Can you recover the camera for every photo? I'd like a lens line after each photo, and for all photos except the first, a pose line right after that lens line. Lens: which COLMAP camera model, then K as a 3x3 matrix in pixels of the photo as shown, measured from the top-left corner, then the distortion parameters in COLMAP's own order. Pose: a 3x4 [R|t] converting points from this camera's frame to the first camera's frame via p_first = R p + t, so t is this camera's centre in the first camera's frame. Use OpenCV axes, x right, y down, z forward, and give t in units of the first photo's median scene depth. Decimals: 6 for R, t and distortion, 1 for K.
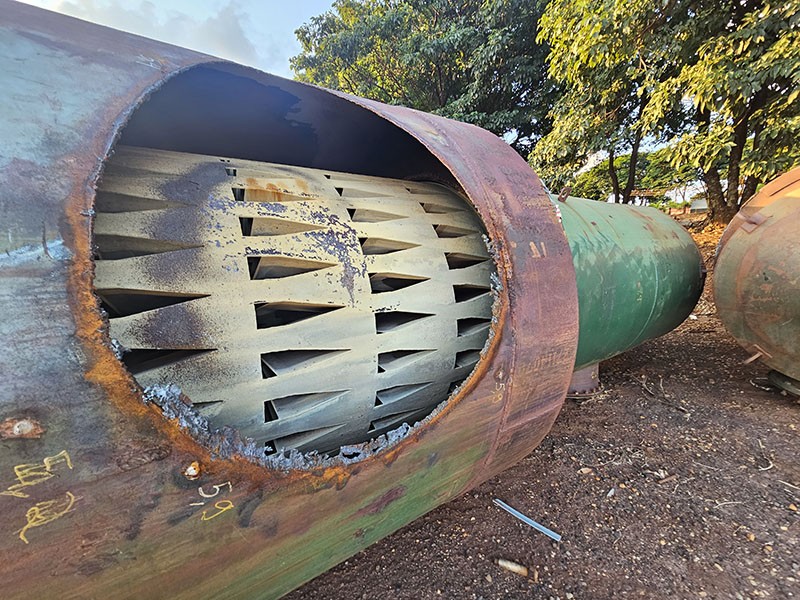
lens RADIAL K [[328.0, 0, 400.0], [0, 328.0, 300.0], [0, 0, 1]] dist [-0.002573, 0.000051]
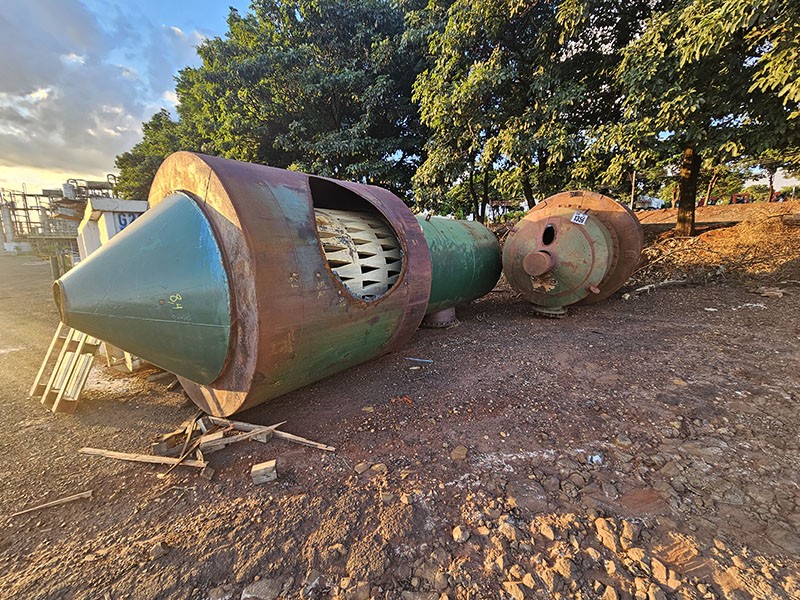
lens RADIAL K [[328.0, 0, 400.0], [0, 328.0, 300.0], [0, 0, 1]] dist [-0.002573, 0.000051]
pose [[0.951259, -0.064420, 0.301591, -0.496853], [0.067975, 0.997686, -0.001293, 0.285454], [-0.300810, 0.021731, 0.953437, -1.393673]]
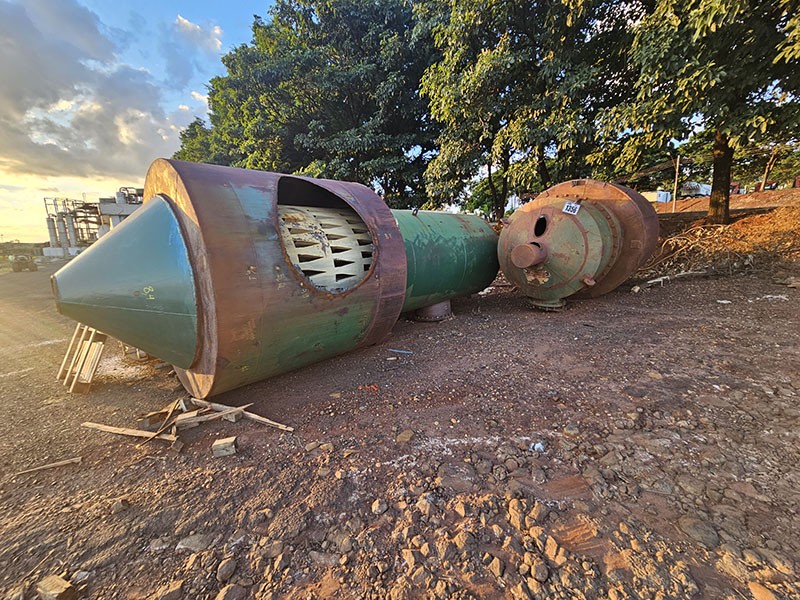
lens RADIAL K [[328.7, 0, 398.6], [0, 328.7, 301.6], [0, 0, 1]] dist [-0.003940, 0.001274]
pose [[0.974885, -0.073464, 0.210243, -0.125204], [0.073999, 0.997244, 0.005333, 0.350460], [-0.210056, 0.010359, 0.977635, -1.575001]]
